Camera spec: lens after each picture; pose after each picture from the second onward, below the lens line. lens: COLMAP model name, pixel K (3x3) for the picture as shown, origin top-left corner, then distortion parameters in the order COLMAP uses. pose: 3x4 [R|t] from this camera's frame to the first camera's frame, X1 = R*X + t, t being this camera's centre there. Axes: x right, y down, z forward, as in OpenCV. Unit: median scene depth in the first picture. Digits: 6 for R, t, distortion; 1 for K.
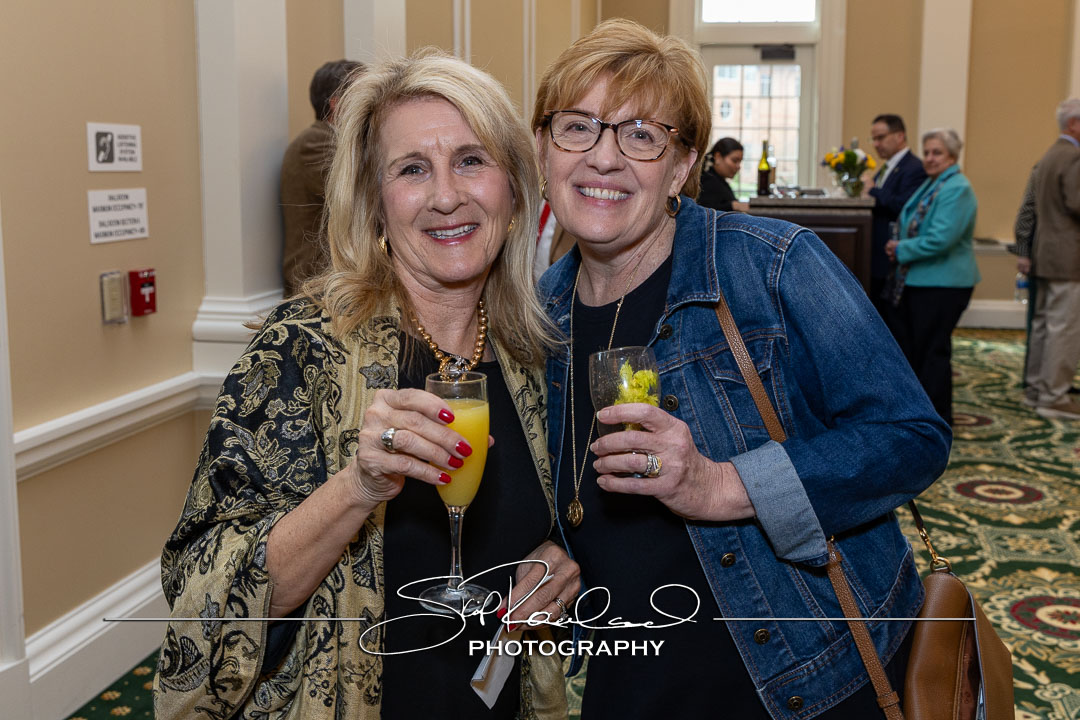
lens RADIAL K [[1303.6, 0, 540.0], [0, 1303.6, 360.0], [0, 0, 1]] dist [0.001752, 0.001553]
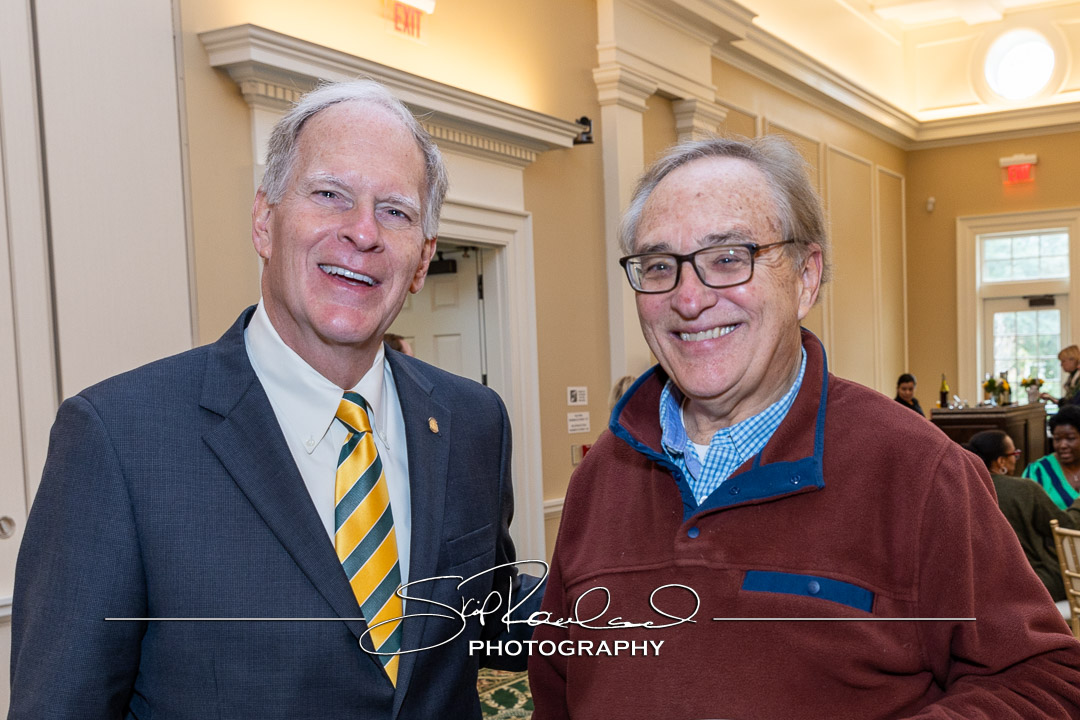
lens RADIAL K [[1406.0, 0, 540.0], [0, 1406.0, 360.0], [0, 0, 1]] dist [0.002242, 0.001417]
pose [[0.948850, -0.045959, -0.312365, 0.441577], [-0.008668, 0.985183, -0.171285, 0.226352], [0.315609, 0.165231, 0.934393, -1.518203]]
